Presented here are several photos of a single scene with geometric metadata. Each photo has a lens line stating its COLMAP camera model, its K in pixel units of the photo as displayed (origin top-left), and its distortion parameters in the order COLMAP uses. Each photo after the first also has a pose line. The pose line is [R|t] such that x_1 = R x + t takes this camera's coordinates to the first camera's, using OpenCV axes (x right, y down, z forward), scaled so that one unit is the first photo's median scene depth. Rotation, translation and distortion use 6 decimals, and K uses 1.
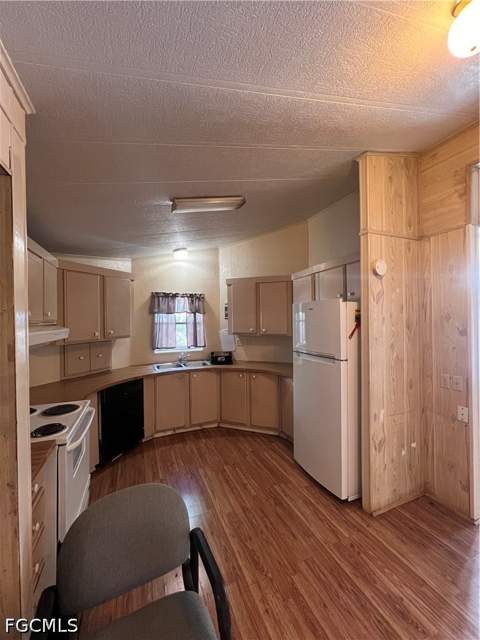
lens RADIAL K [[256.8, 0, 241.2], [0, 256.8, 320.5], [0, 0, 1]] dist [-0.001158, 0.000950]
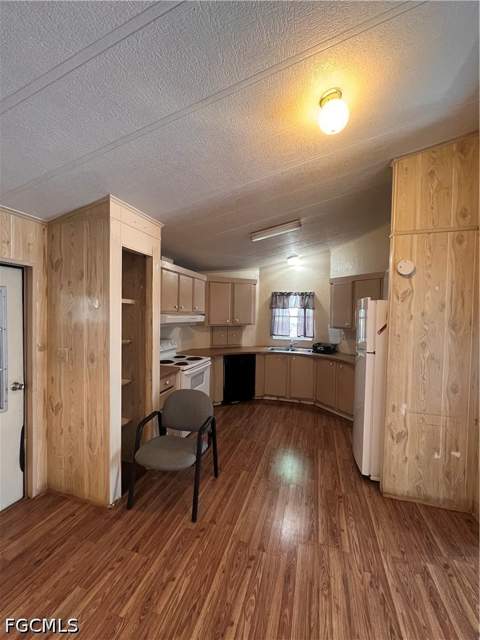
lens RADIAL K [[256.8, 0, 239.7], [0, 256.8, 320.4], [0, 0, 1]] dist [-0.001158, 0.000950]
pose [[0.770572, 0.043696, -0.635853, 0.404444], [-0.030256, 0.999030, 0.031988, -0.002538], [0.636634, -0.005411, 0.771147, -0.133343]]
